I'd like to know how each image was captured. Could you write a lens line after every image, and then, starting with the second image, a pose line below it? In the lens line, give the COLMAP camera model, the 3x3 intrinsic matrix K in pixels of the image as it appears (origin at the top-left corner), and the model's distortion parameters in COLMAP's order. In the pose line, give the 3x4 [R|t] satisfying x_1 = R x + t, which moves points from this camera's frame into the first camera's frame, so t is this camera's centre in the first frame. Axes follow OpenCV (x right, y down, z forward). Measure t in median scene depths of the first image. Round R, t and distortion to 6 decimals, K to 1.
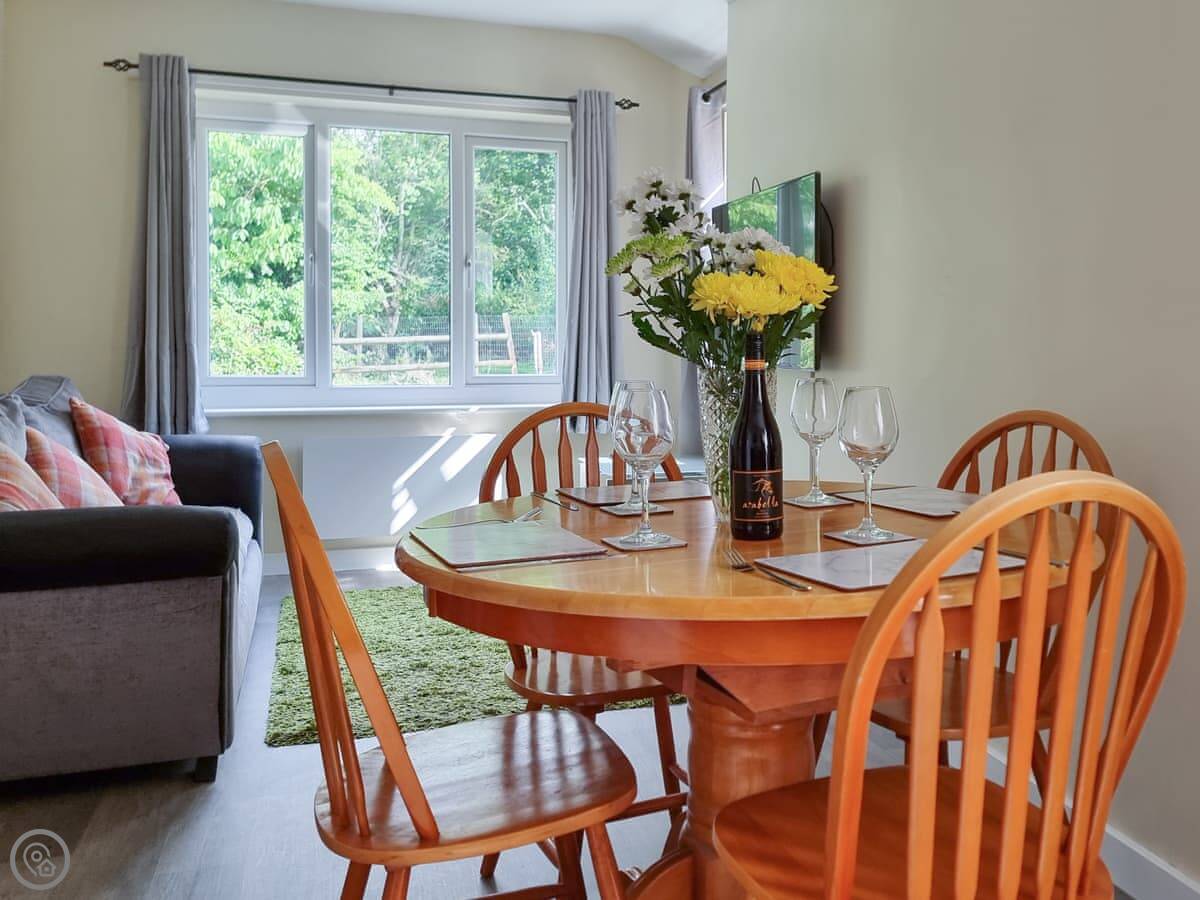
lens RADIAL K [[1162.3, 0, 603.3], [0, 1162.3, 456.4], [0, 0, 1]] dist [0.098004, -0.000161]
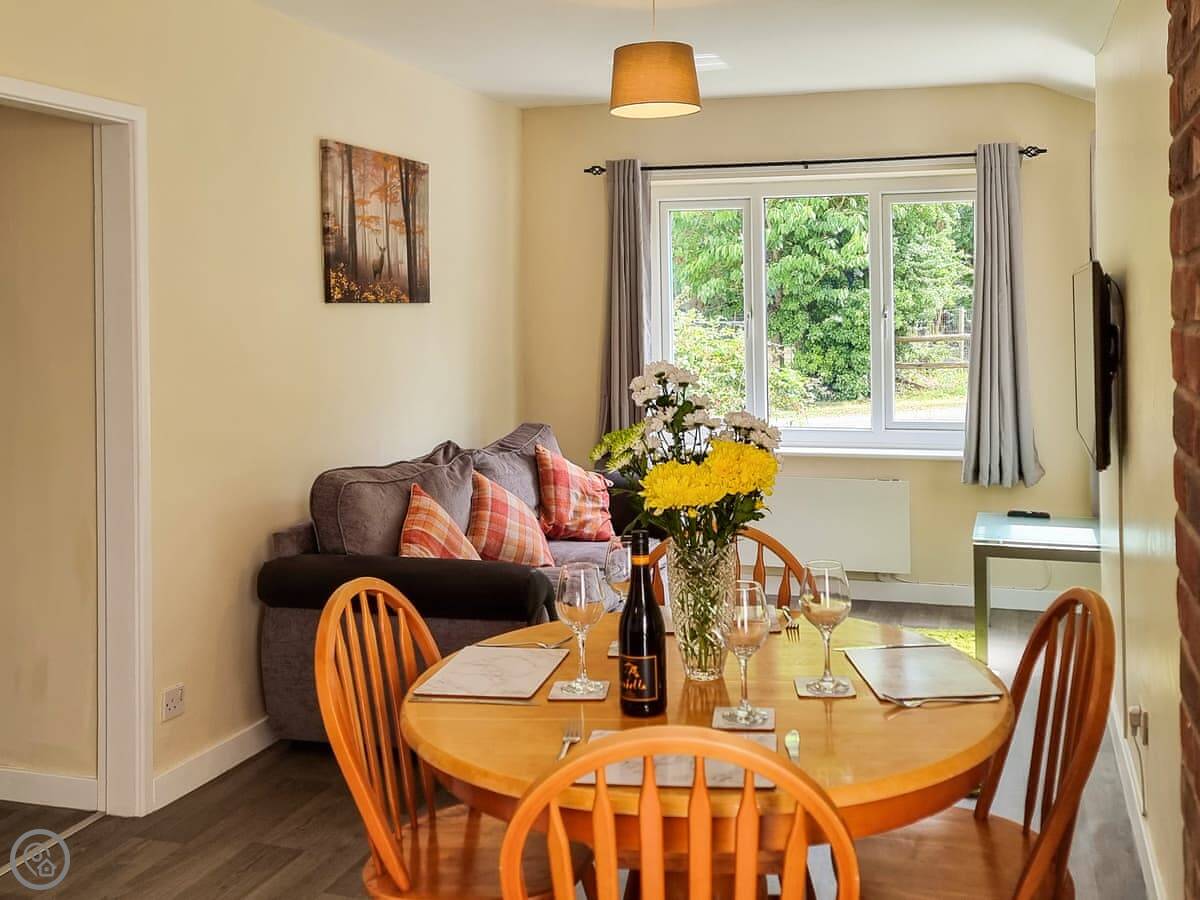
lens RADIAL K [[1162.3, 0, 603.3], [0, 1162.3, 456.4], [0, 0, 1]] dist [0.098004, -0.000161]
pose [[0.828511, 0.049776, -0.557756, 0.302851], [-0.028504, 0.998499, 0.046768, -0.095484], [0.559247, -0.022849, 0.828686, 0.001508]]
